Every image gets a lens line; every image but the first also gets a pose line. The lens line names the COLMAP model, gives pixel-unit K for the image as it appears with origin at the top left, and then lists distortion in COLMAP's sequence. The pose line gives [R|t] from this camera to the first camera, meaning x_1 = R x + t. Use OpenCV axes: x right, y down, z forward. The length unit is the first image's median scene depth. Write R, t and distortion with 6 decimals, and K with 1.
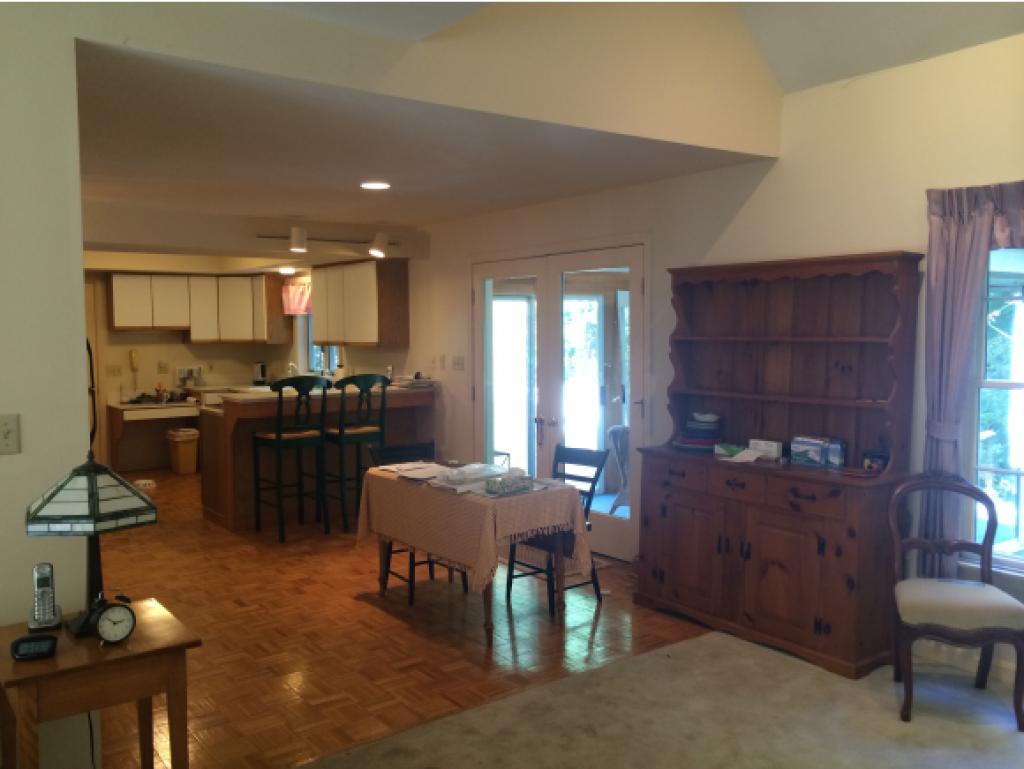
lens RADIAL K [[875.9, 0, 512.3], [0, 875.9, 386.0], [0, 0, 1]] dist [0.051504, -0.017627]
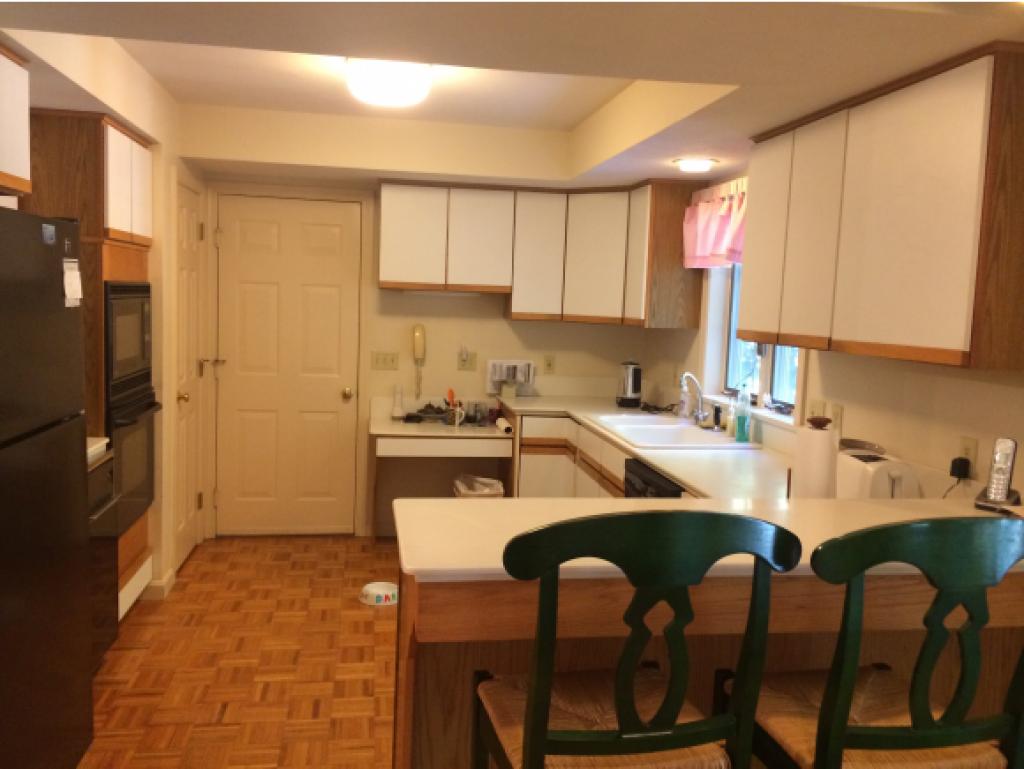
lens RADIAL K [[875.9, 0, 512.5], [0, 875.9, 382.8], [0, 0, 1]] dist [0.051504, -0.017627]
pose [[0.884867, 0.088080, -0.457442, -0.118291], [-0.077680, 0.996113, 0.041537, -0.032206], [0.459322, -0.001220, 0.888269, 0.531752]]
